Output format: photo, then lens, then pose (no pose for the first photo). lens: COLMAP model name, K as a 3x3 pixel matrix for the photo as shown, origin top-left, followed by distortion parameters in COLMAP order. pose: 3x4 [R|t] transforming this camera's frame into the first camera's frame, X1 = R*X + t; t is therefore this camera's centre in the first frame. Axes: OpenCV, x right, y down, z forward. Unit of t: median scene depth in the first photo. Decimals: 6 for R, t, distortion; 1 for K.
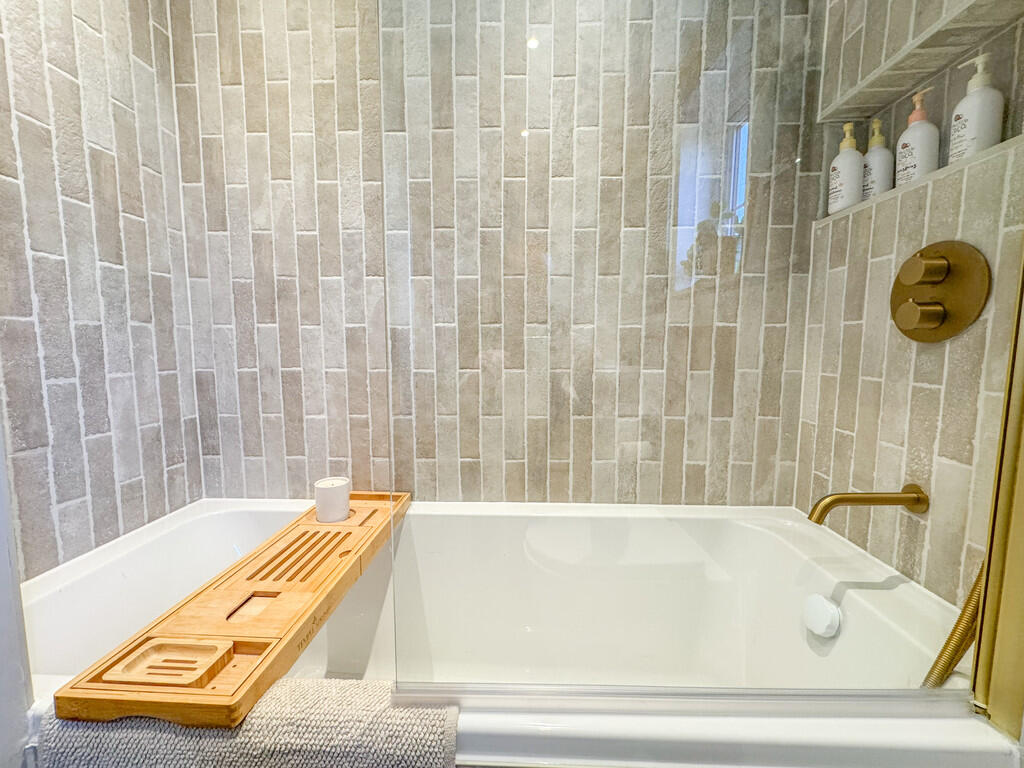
lens RADIAL K [[415.7, 0, 509.8], [0, 415.7, 382.0], [0, 0, 1]] dist [-0.001200, 0.000533]
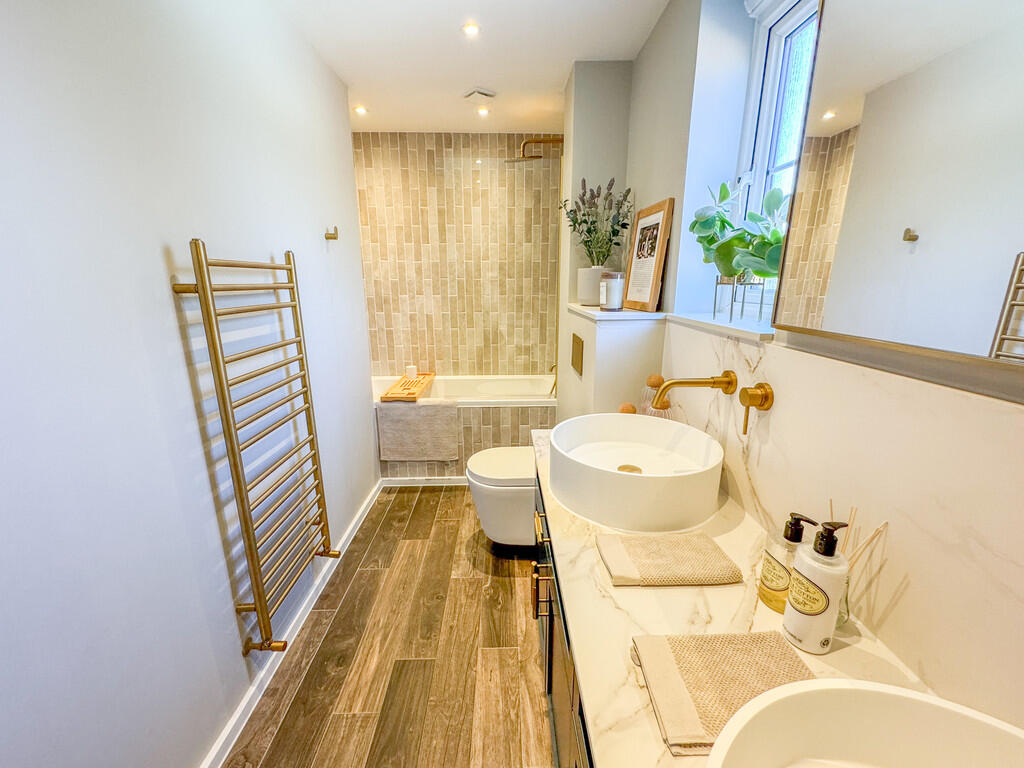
lens RADIAL K [[415.7, 0, 510.9], [0, 415.7, 384.0], [0, 0, 1]] dist [-0.001200, 0.000533]
pose [[0.997871, -0.017618, 0.062792, 0.104484], [0.007723, 0.987967, 0.154474, -0.092591], [-0.064758, -0.153660, 0.985999, -1.915951]]
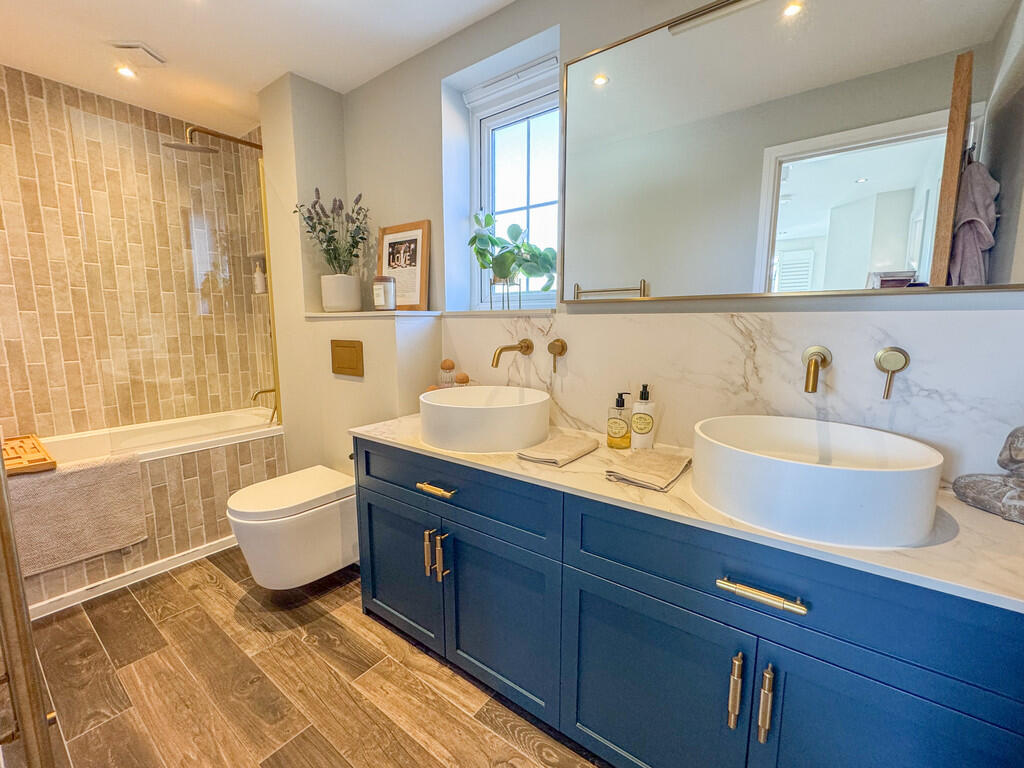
lens RADIAL K [[436.8, 0, 511.0], [0, 436.8, 382.6], [0, 0, 1]] dist [0.000614, 0.000190]
pose [[0.568444, -0.112681, 0.814969, -0.604749], [0.076409, 0.993526, 0.084073, 0.053328], [-0.819166, 0.014480, 0.573373, -1.800536]]
